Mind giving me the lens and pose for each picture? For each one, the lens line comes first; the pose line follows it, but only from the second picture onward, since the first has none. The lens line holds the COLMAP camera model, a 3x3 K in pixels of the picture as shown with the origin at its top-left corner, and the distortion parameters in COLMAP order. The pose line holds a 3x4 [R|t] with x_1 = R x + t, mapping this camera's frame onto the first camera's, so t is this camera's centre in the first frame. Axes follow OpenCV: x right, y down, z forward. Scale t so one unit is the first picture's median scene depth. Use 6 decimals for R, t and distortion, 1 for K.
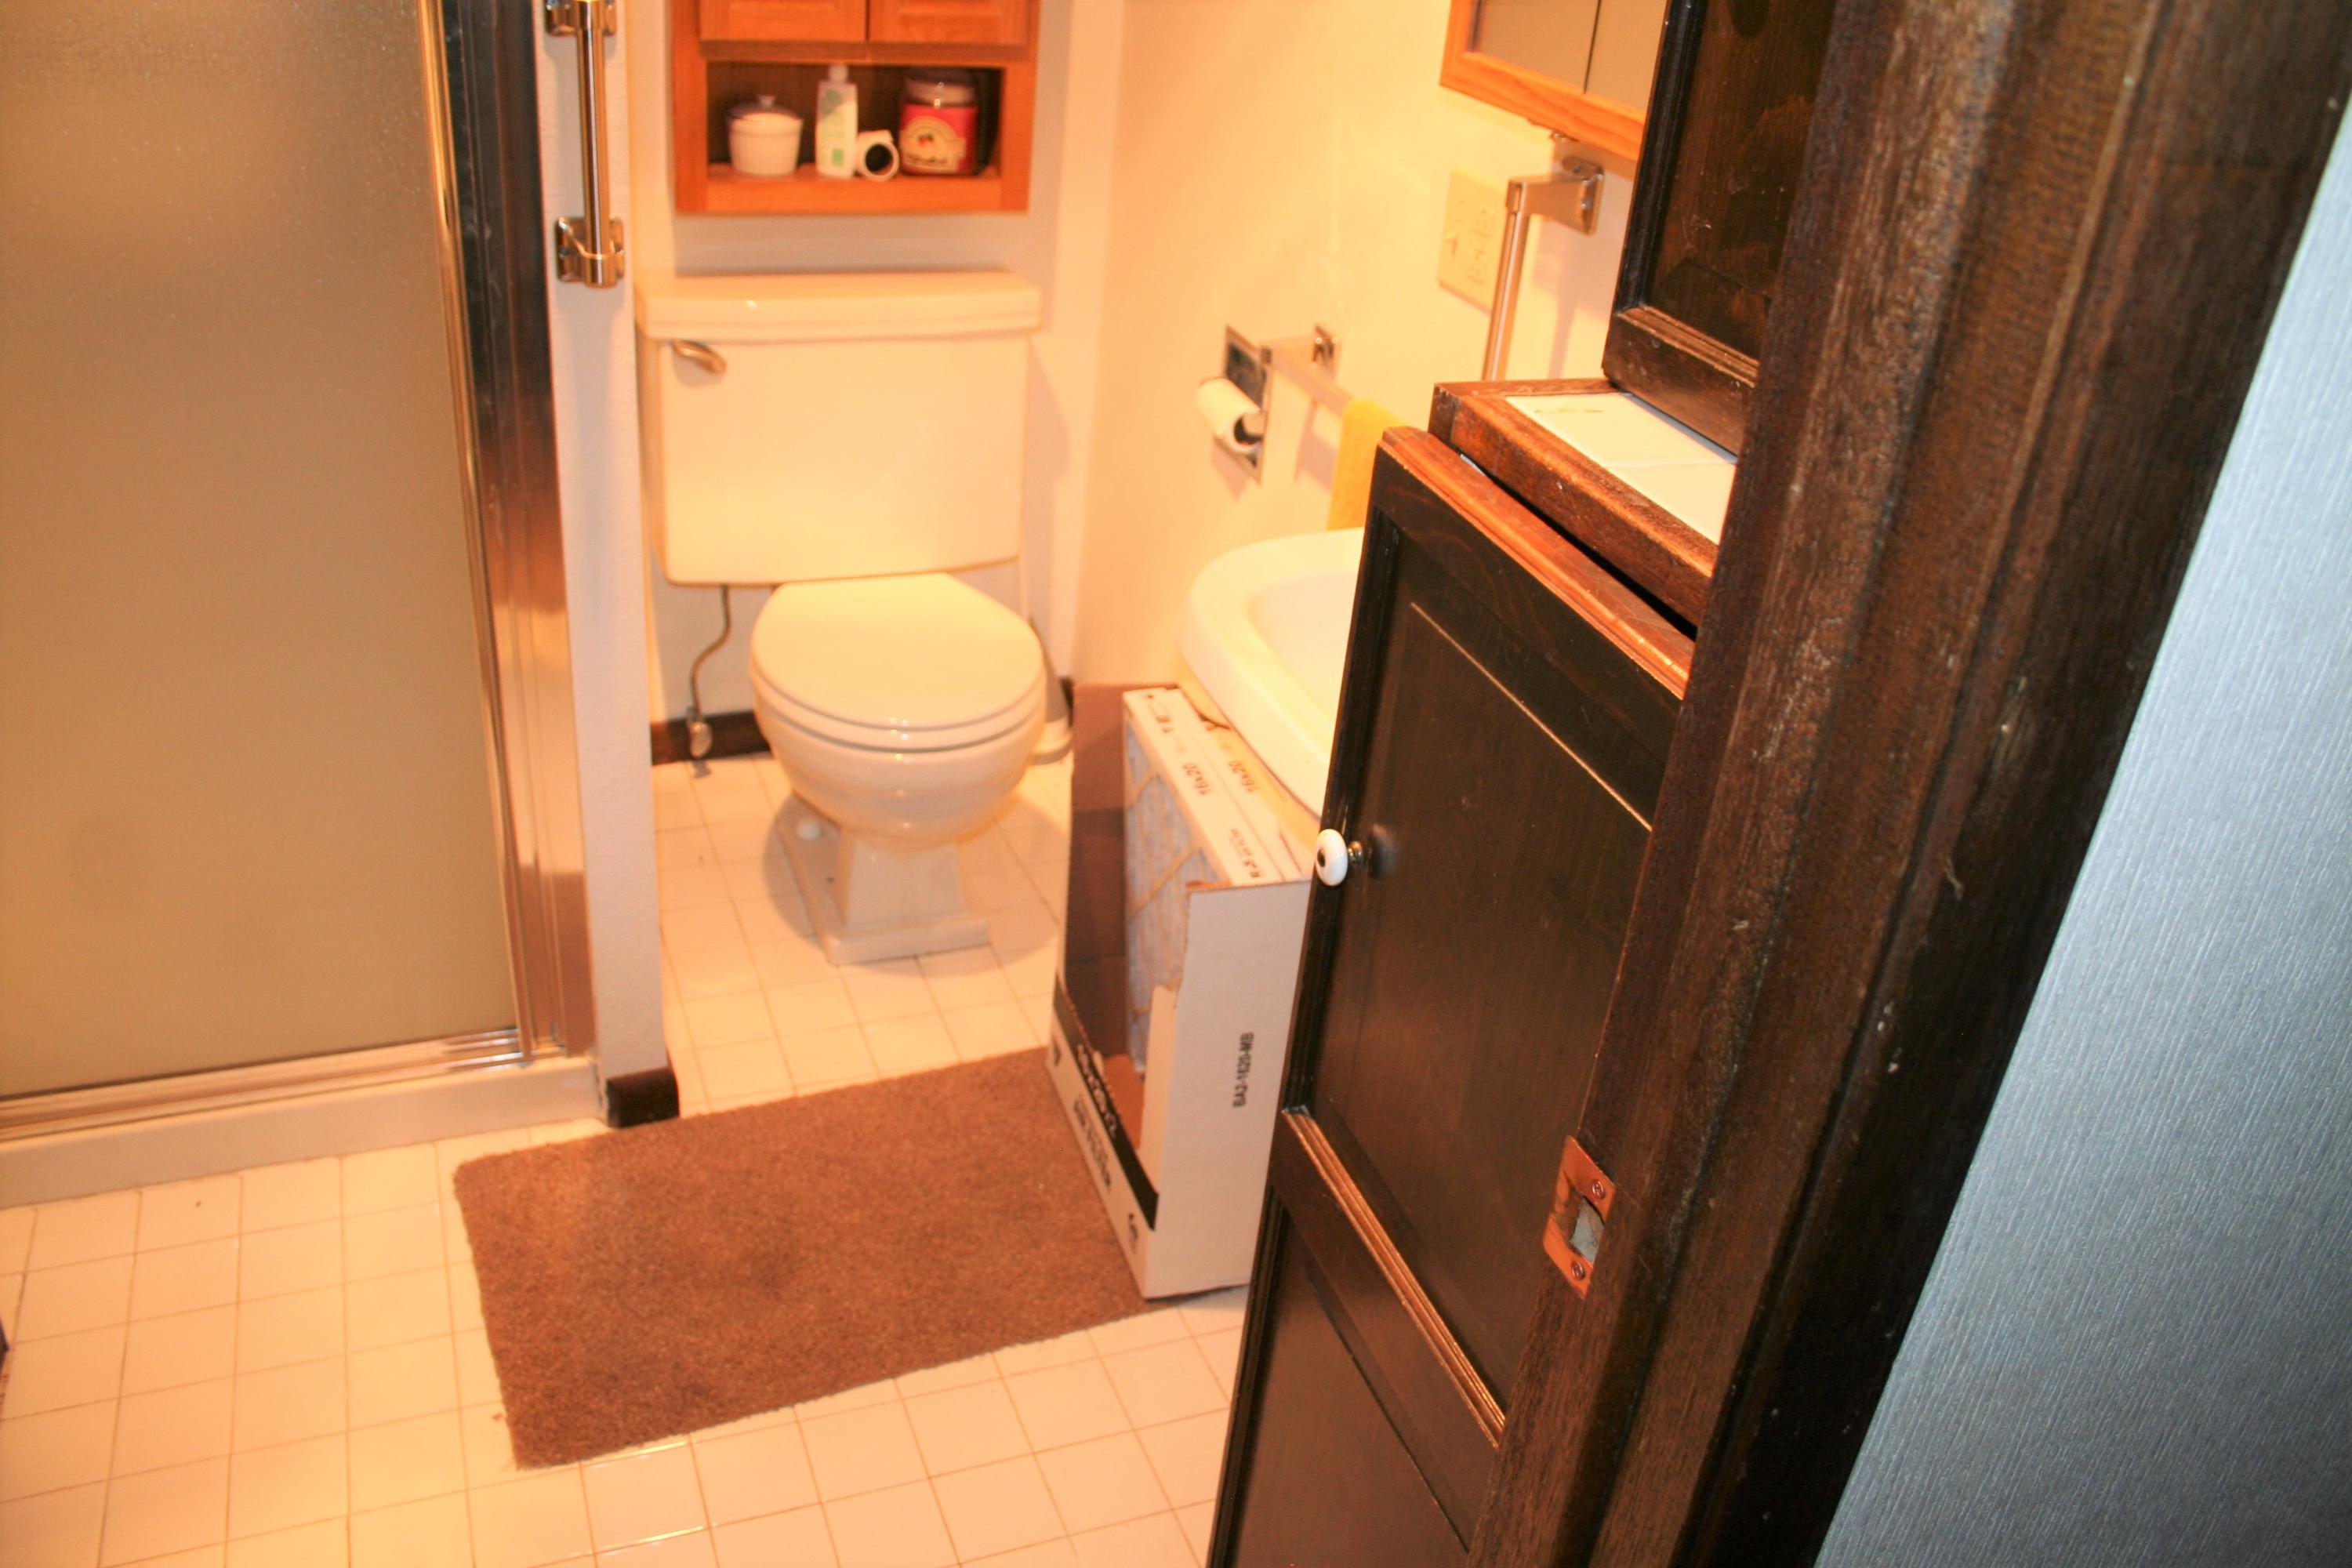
lens RADIAL K [[1925.4, 0, 1176.0], [0, 1925.4, 784.0], [0, 0, 1]] dist [-0.145063, 0.106708]
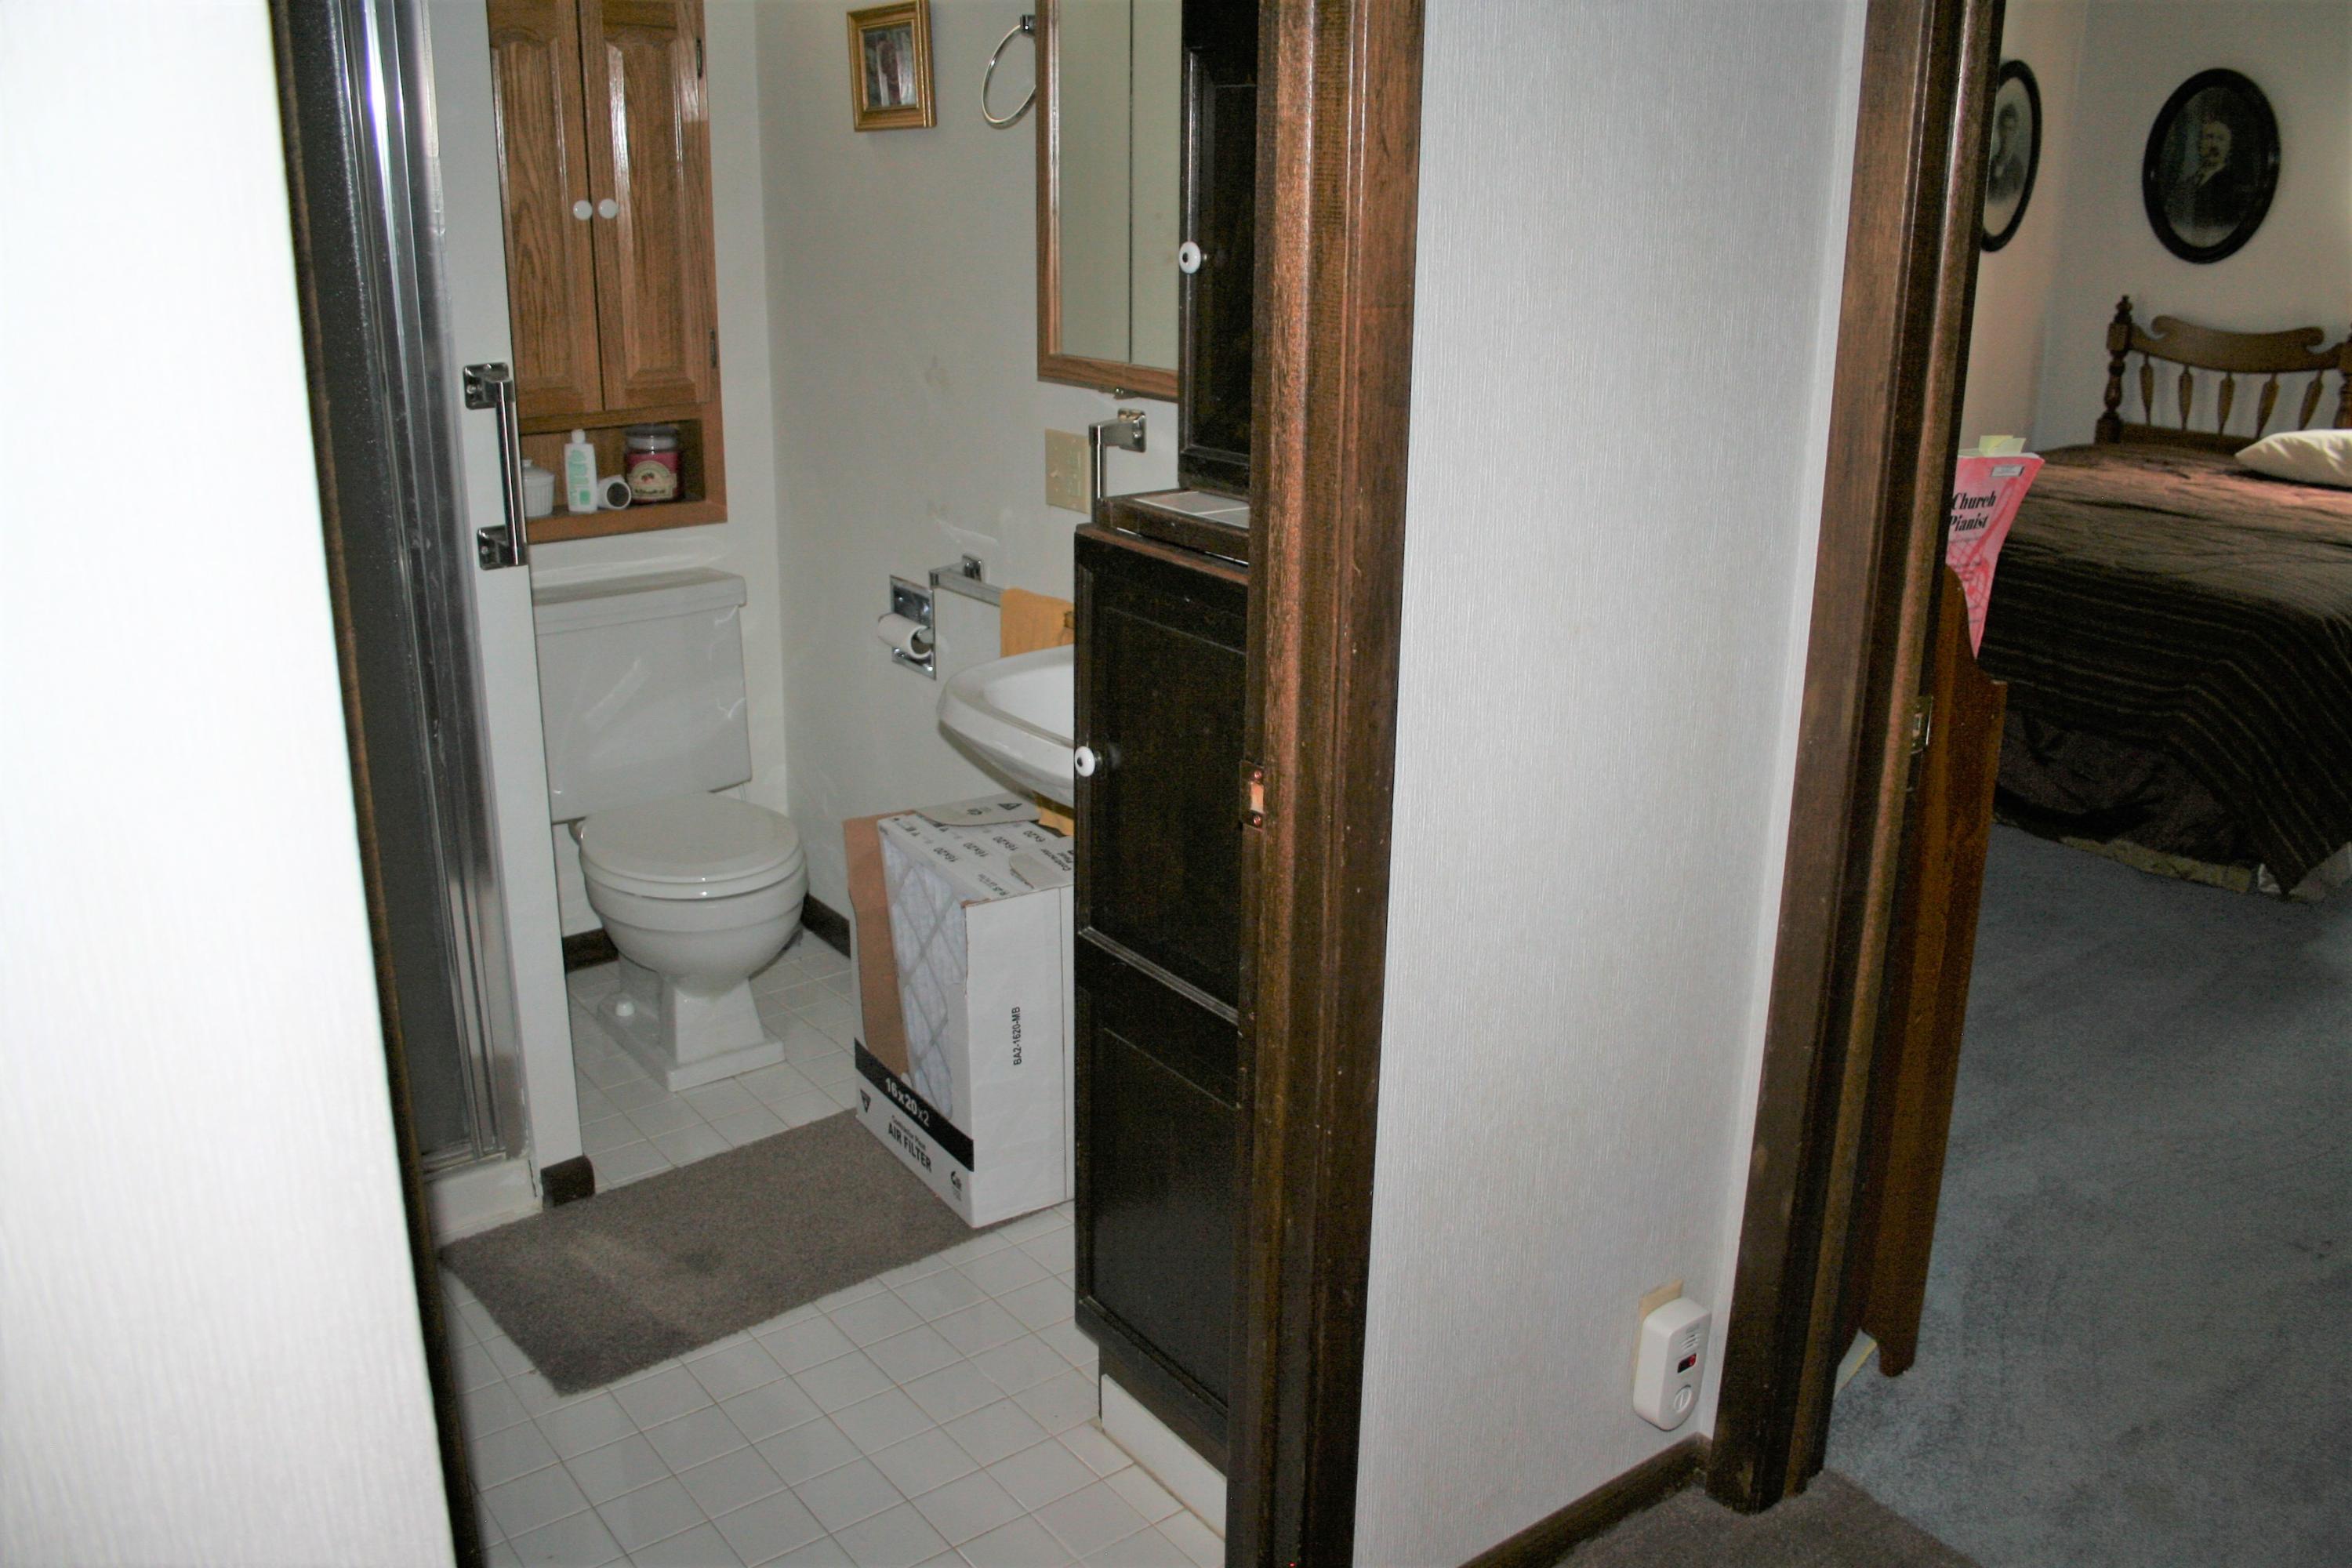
lens RADIAL K [[1925.4, 0, 1176.0], [0, 1925.4, 784.0], [0, 0, 1]] dist [-0.145063, 0.106708]
pose [[0.959766, -0.156127, 0.233395, -0.129339], [0.195853, 0.967826, -0.157968, 0.177249], [-0.201223, 0.197323, 0.959465, -0.374379]]
